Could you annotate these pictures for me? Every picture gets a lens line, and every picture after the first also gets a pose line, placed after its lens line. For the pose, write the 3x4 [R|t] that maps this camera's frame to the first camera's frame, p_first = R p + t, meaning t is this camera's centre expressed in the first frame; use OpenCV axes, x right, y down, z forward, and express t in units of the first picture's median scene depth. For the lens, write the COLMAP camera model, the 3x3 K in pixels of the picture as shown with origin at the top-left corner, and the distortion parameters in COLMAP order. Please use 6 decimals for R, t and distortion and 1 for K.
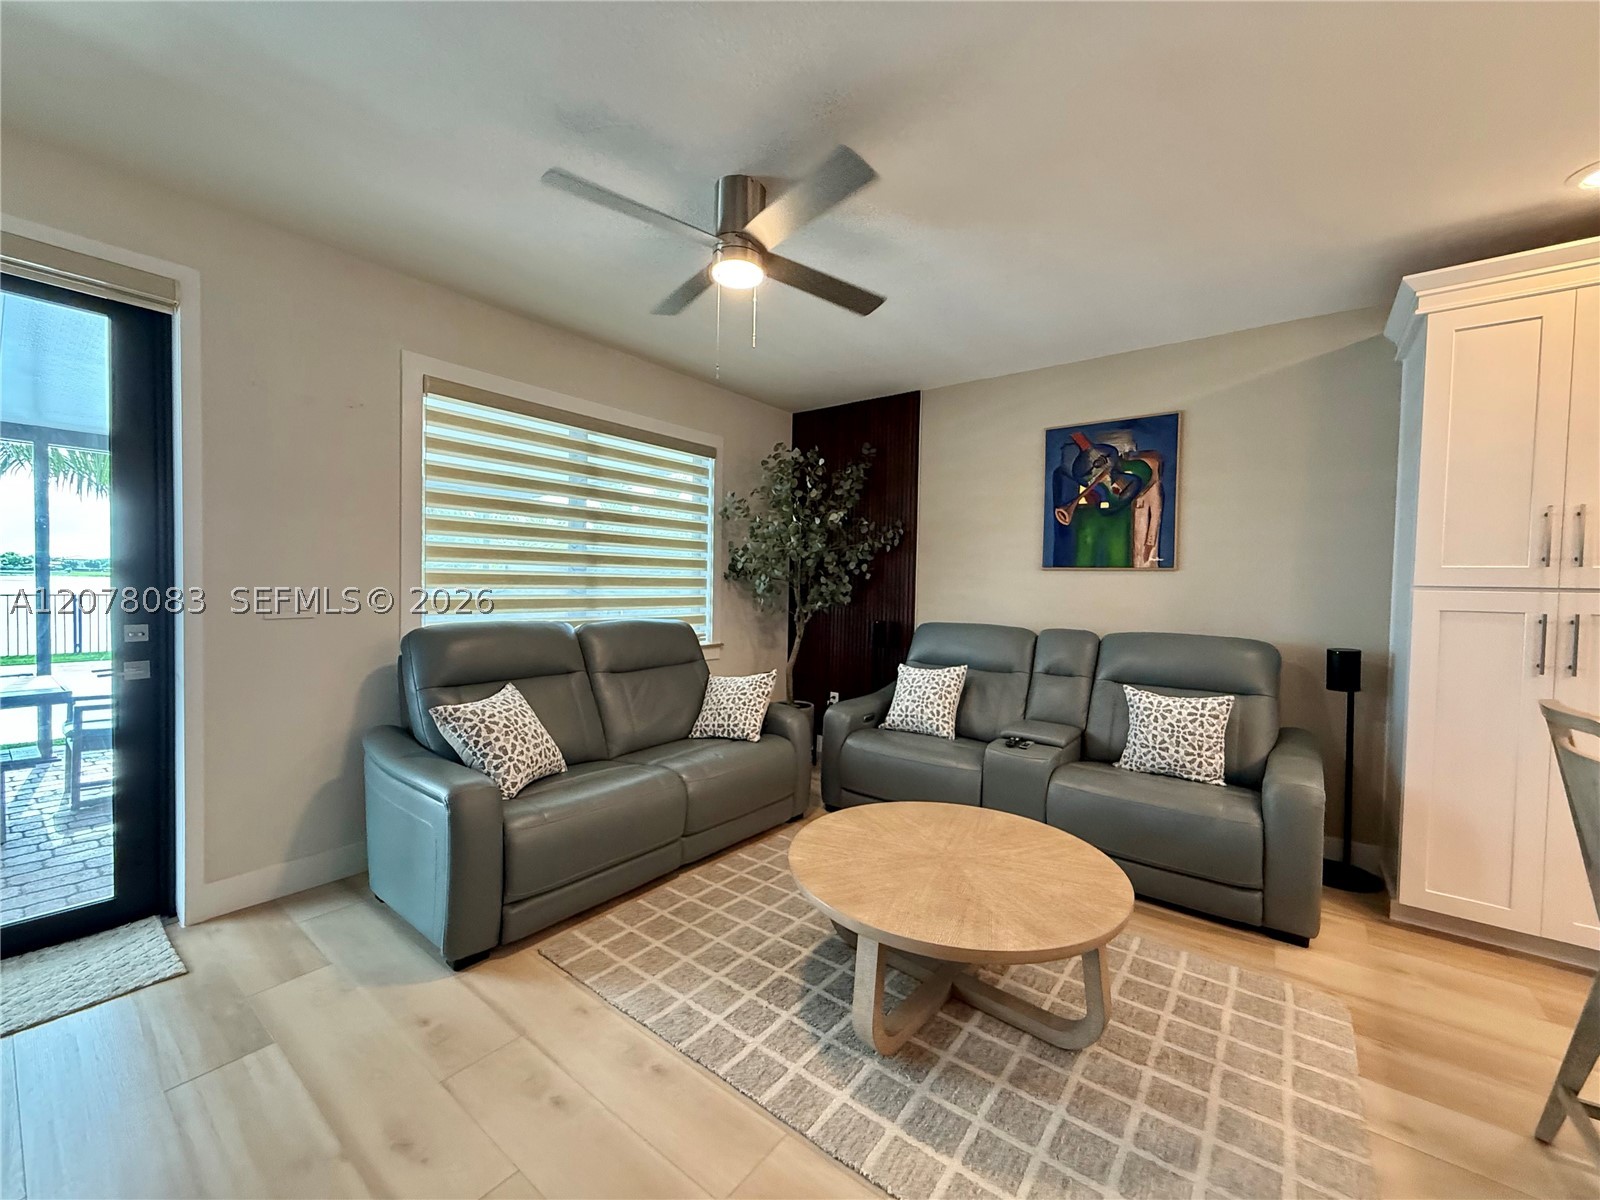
lens RADIAL K [[635.0, 0, 803.2], [0, 635.0, 603.9], [0, 0, 1]] dist [-0.000726, 0.000084]
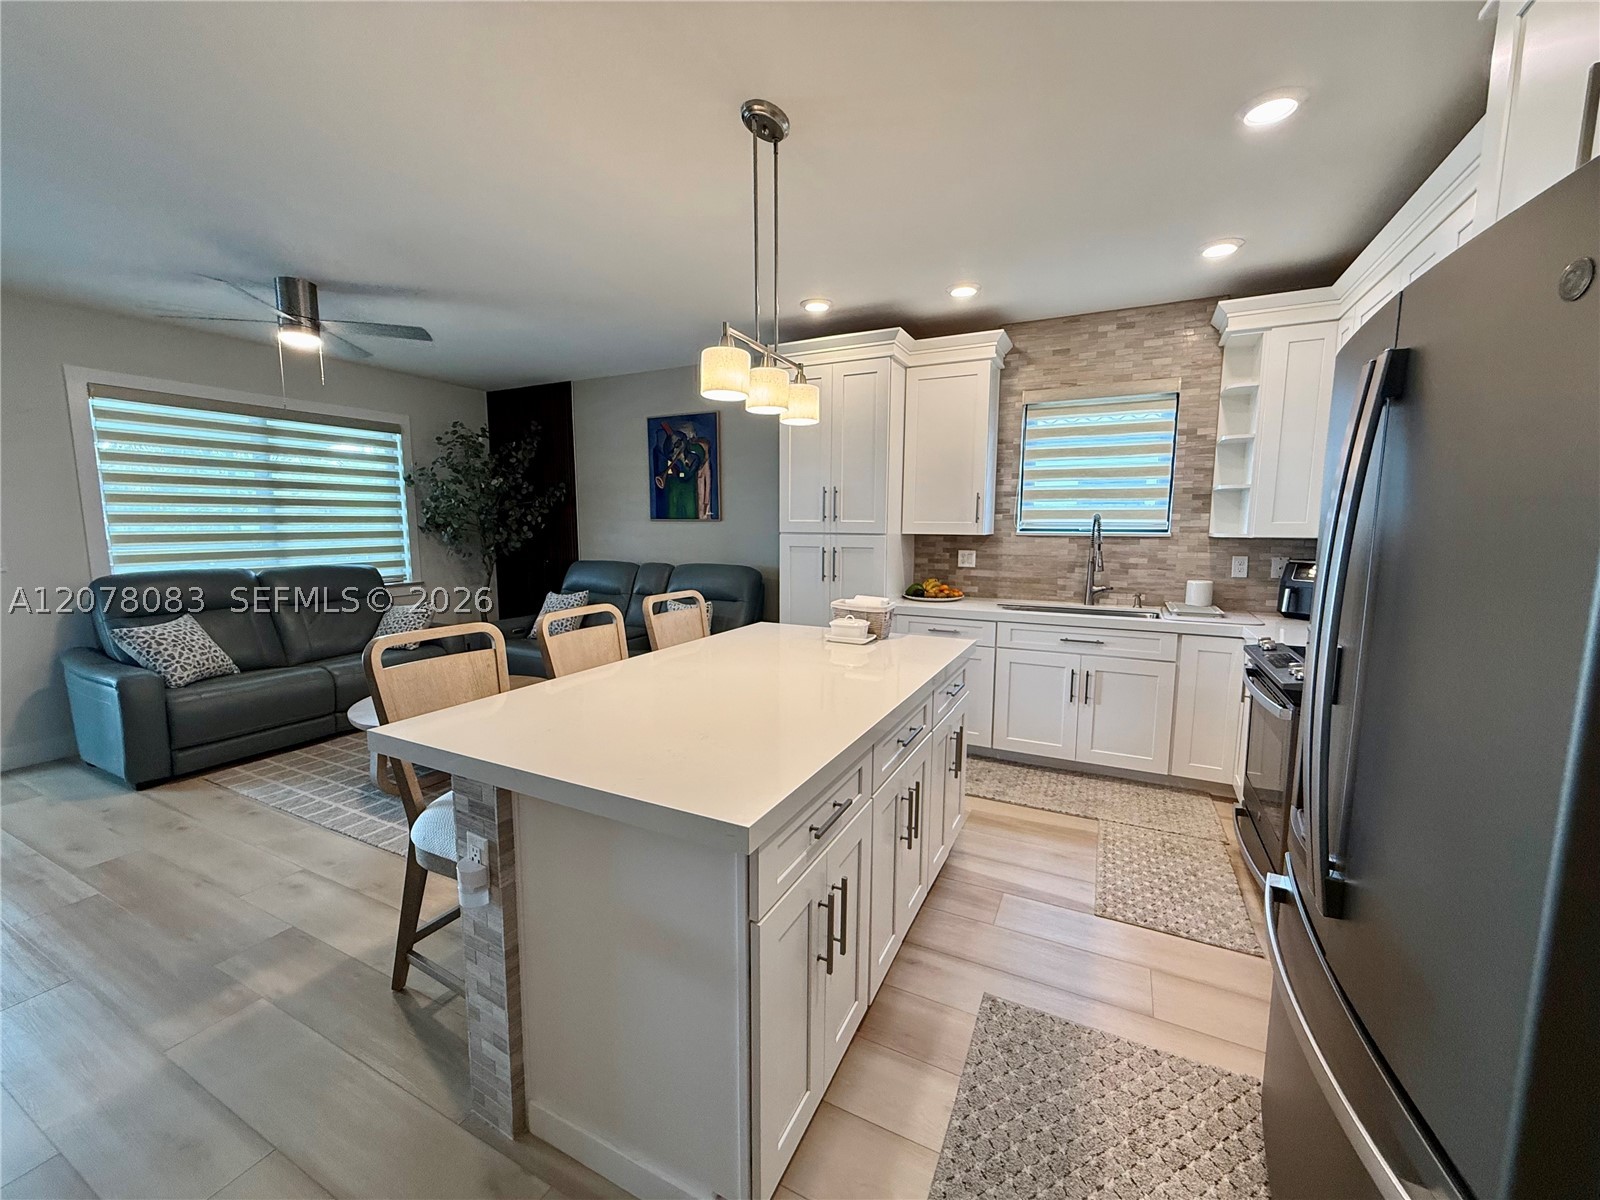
lens RADIAL K [[635.0, 0, 803.2], [0, 635.0, 603.9], [0, 0, 1]] dist [-0.000726, 0.000084]
pose [[0.982050, -0.041394, 0.184022, 0.589492], [0.023247, 0.994746, 0.099703, -0.004321], [-0.187182, -0.093635, 0.977852, -0.593445]]
